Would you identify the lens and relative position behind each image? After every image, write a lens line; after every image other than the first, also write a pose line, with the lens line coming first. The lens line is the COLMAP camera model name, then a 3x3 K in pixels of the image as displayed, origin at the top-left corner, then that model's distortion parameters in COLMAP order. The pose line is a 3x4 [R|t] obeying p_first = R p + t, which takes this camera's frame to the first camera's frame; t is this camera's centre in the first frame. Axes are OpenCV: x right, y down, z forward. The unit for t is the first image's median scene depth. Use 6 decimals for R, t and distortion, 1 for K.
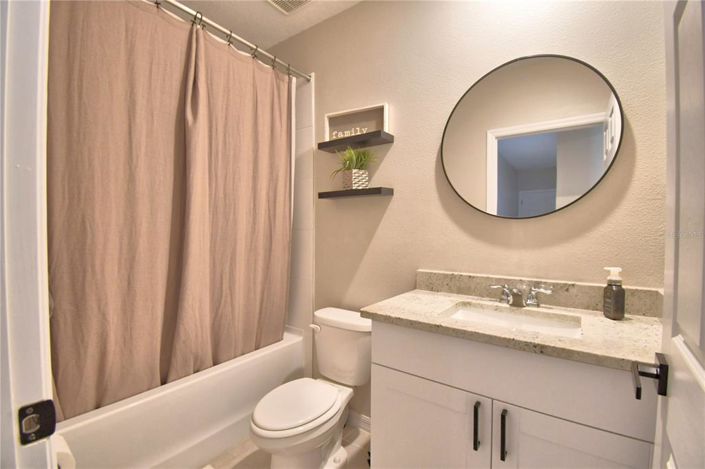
lens RADIAL K [[307.7, 0, 352.4], [0, 307.7, 236.1], [0, 0, 1]] dist [0.016659, -0.024122]
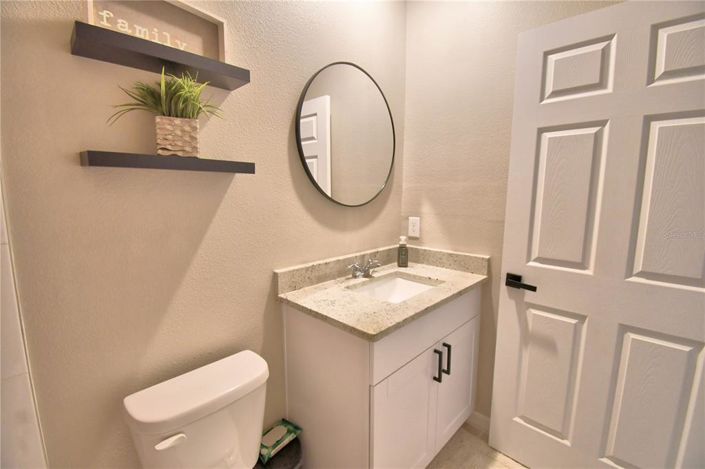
lens RADIAL K [[307.7, 0, 352.4], [0, 307.7, 236.1], [0, 0, 1]] dist [0.016659, -0.024122]
pose [[0.146393, -0.146145, 0.978372, -0.596975], [0.016255, 0.989249, 0.145337, -0.106317], [-0.989093, -0.005372, 0.147195, 0.763954]]
